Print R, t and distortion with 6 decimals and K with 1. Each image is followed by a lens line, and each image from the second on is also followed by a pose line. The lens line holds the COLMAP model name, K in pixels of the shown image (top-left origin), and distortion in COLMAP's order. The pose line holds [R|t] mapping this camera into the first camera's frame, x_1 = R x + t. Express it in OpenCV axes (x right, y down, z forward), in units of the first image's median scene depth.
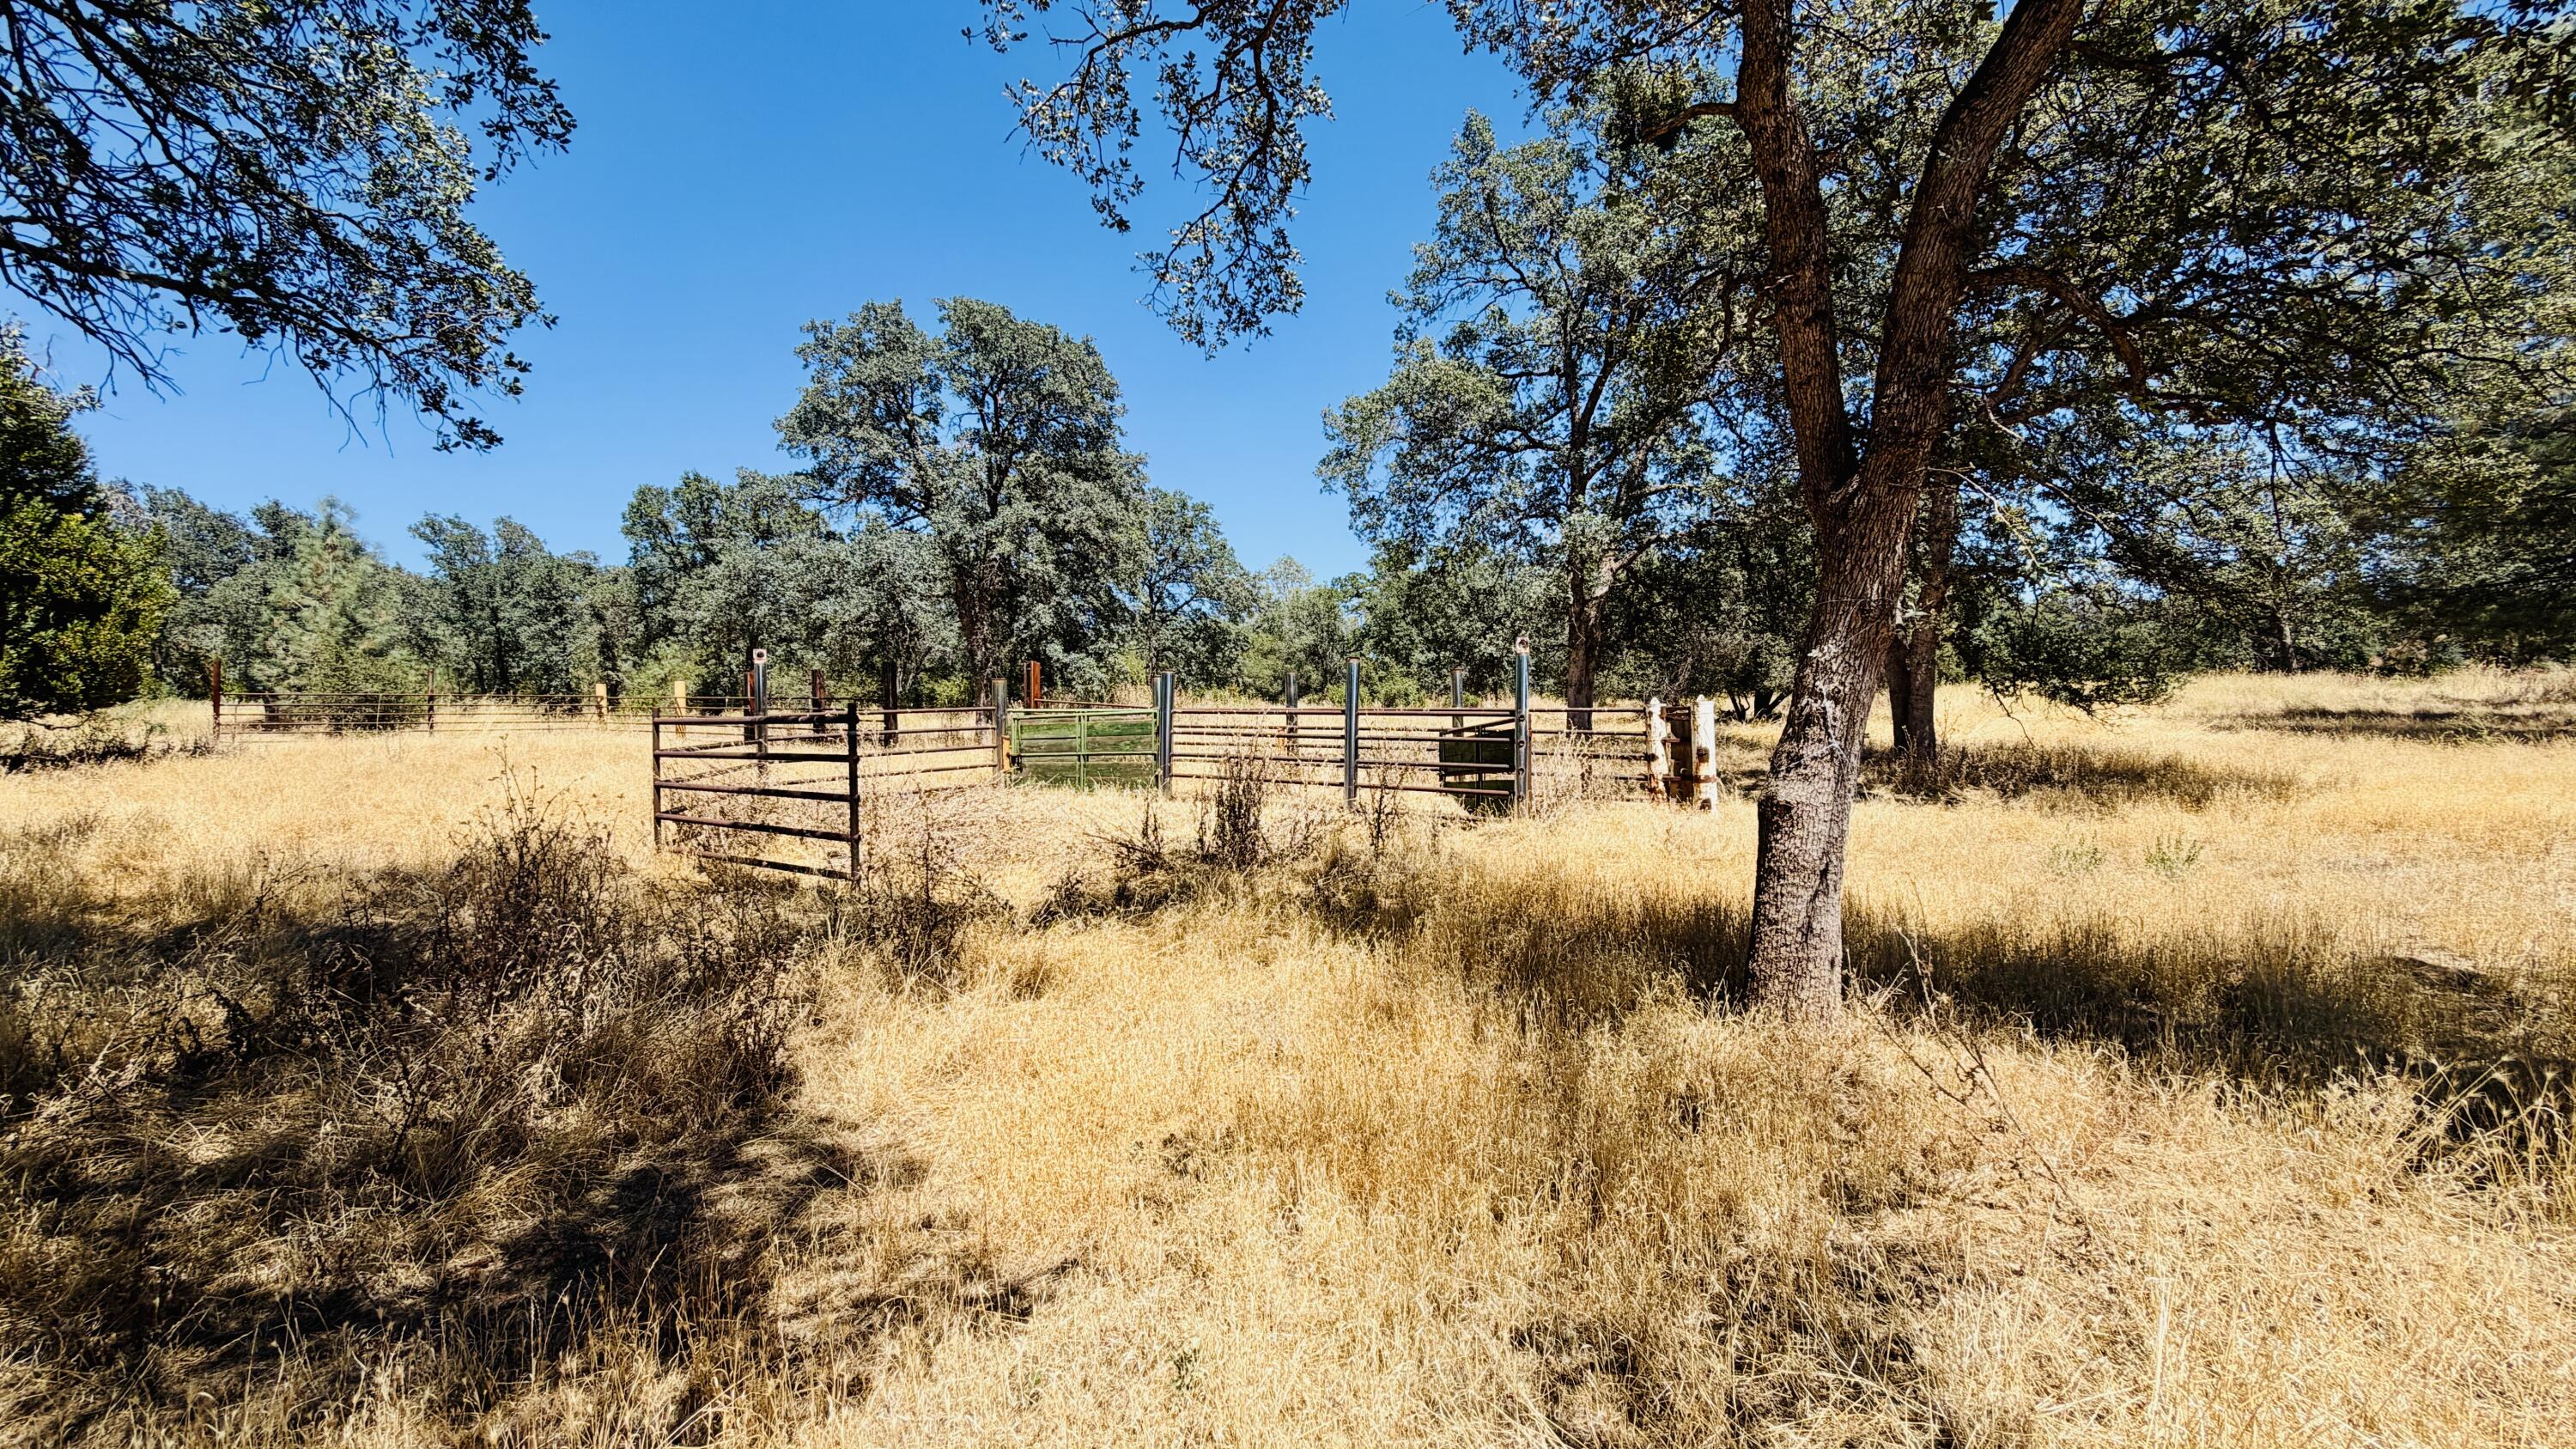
lens RADIAL K [[1029.1, 0, 1292.9], [0, 1029.1, 726.7], [0, 0, 1]] dist [0.000605, -0.001021]
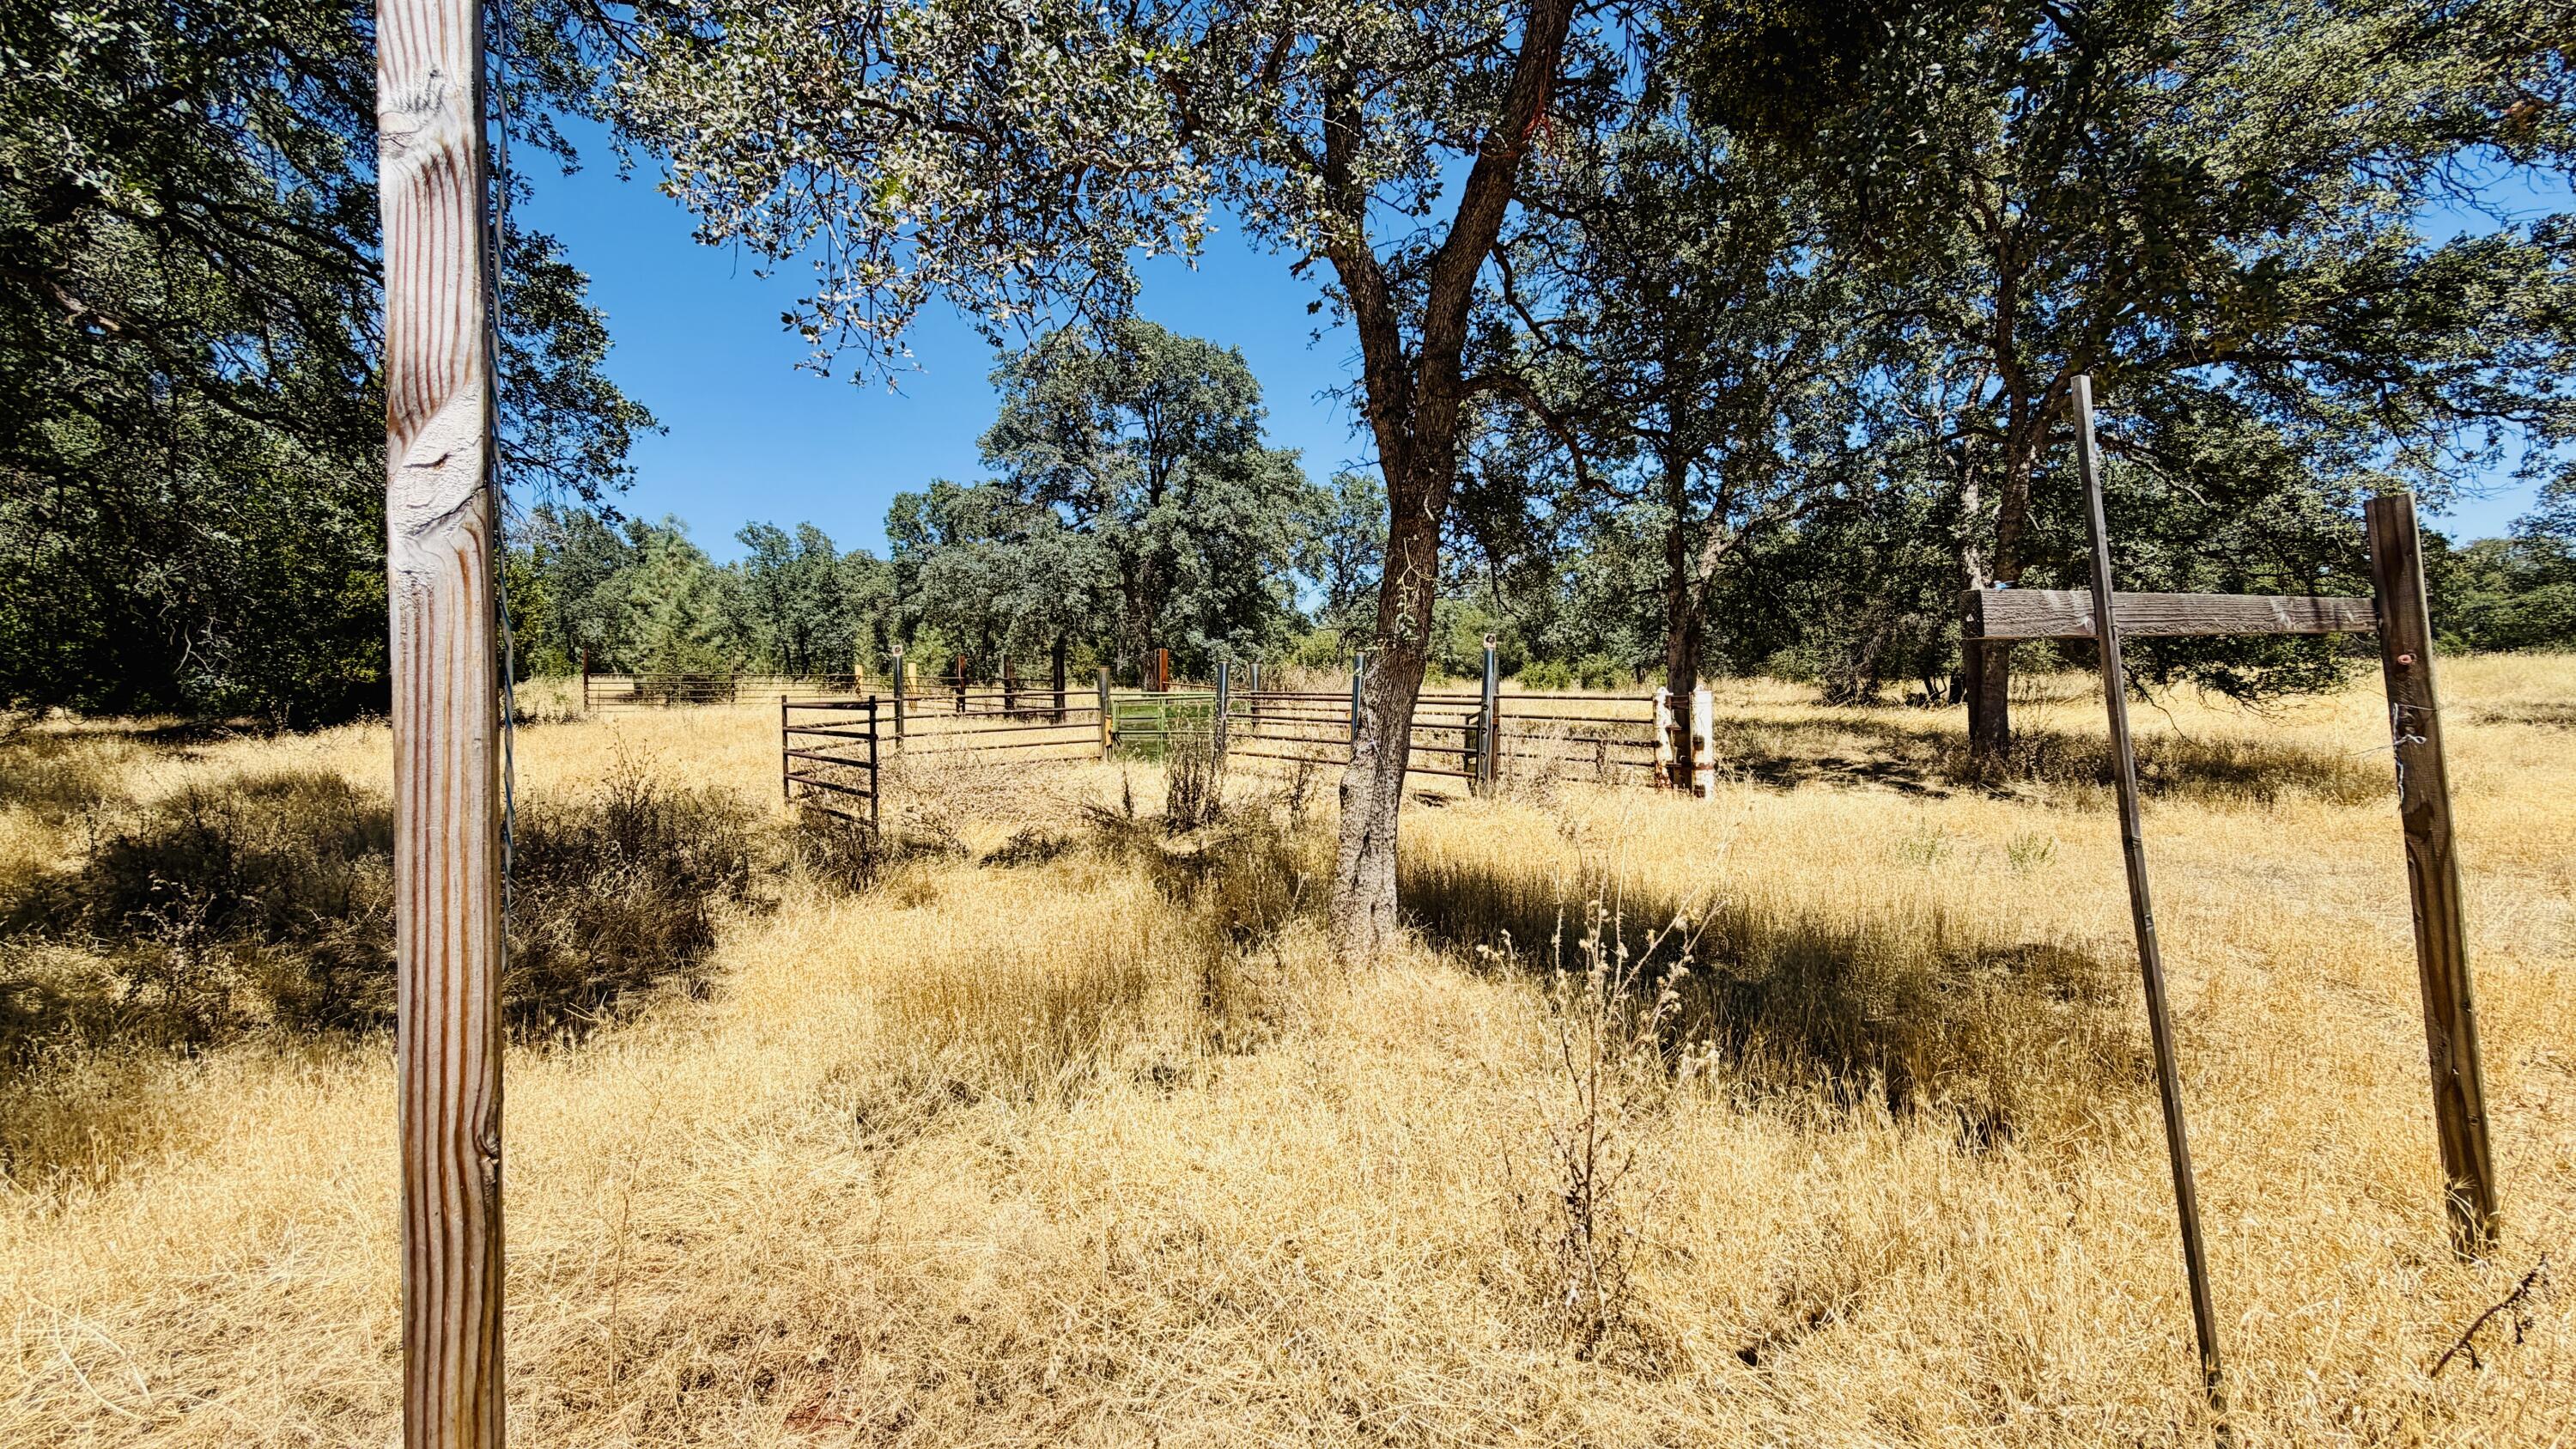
lens RADIAL K [[1029.1, 0, 1282.0], [0, 1029.1, 723.0], [0, 0, 1]] dist [0.000605, -0.001021]
pose [[0.971160, 0.012716, -0.238088, 0.113742], [-0.007934, 0.999747, 0.021030, -0.005409], [0.238295, -0.018535, 0.971016, -0.048808]]
